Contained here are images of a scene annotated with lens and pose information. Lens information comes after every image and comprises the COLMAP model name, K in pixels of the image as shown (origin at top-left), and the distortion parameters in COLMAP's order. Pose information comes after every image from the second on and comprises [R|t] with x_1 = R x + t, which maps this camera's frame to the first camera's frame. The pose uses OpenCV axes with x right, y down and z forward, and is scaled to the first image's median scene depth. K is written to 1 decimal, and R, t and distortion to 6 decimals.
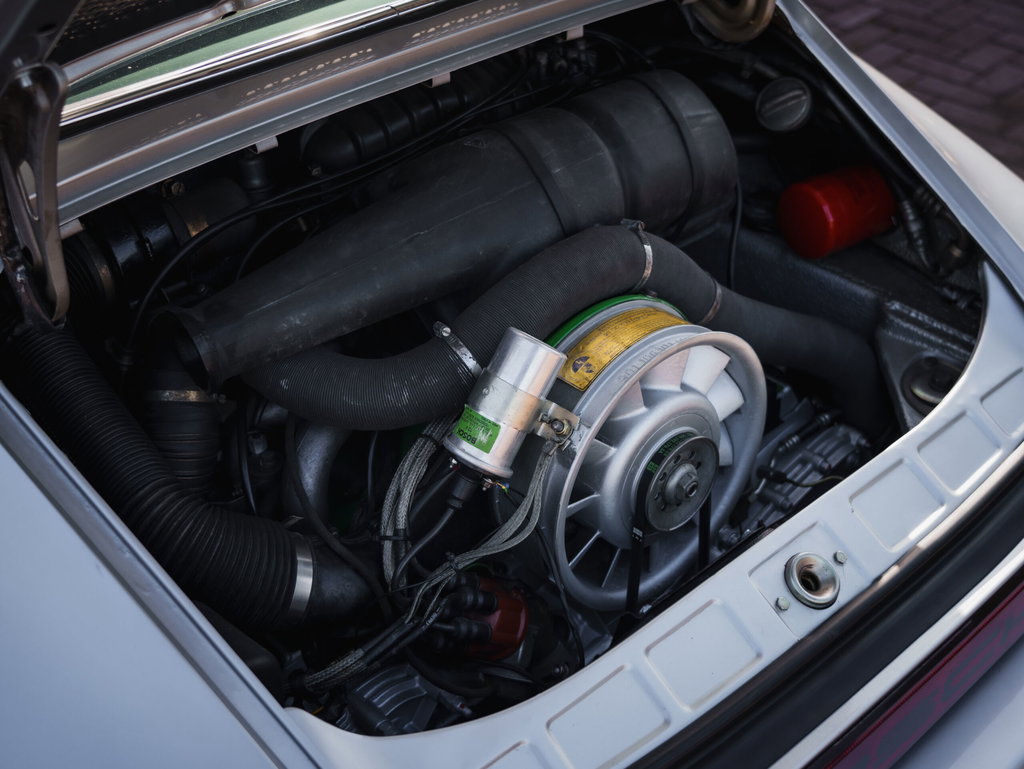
lens RADIAL K [[1178.6, 0, 512.0], [0, 1178.6, 384.5], [0, 0, 1]] dist [0.059790, -0.011011]
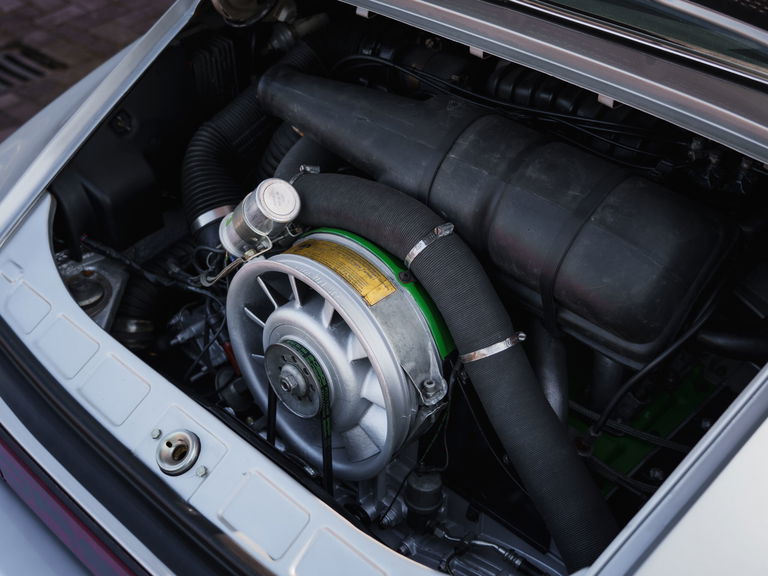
lens RADIAL K [[875.4, 0, 406.8], [0, 875.4, 288.9], [0, 0, 1]] dist [0.137806, -0.606757]
pose [[0.123617, 0.636765, -0.761084, 0.803554], [-0.614553, 0.651311, 0.445106, -0.466670], [0.779130, 0.412704, 0.471838, 0.610873]]
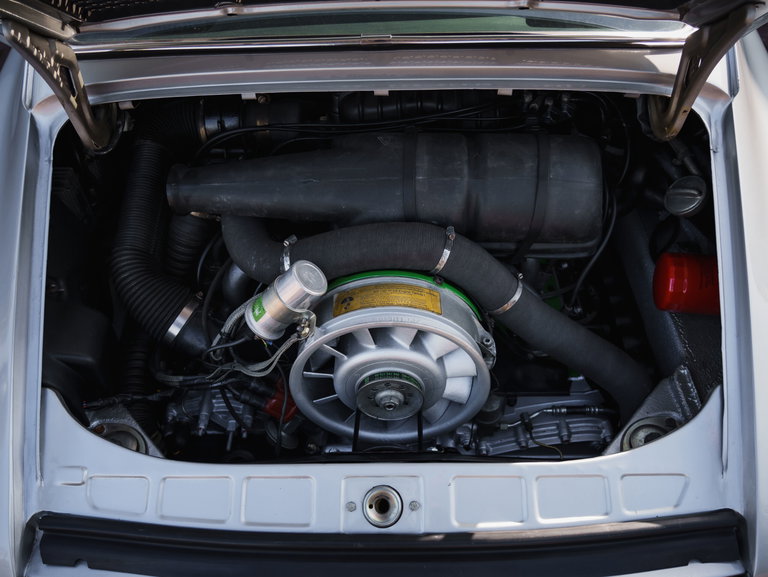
lens RADIAL K [[588.7, 0, 384.0], [0, 588.7, 288.5], [0, 0, 1]] dist [0.008386, 0.004910]
pose [[0.751363, 0.488539, -0.443604, 0.408110], [-0.398166, 0.871716, 0.285615, -0.257940], [0.526230, -0.037972, 0.849494, 0.348253]]
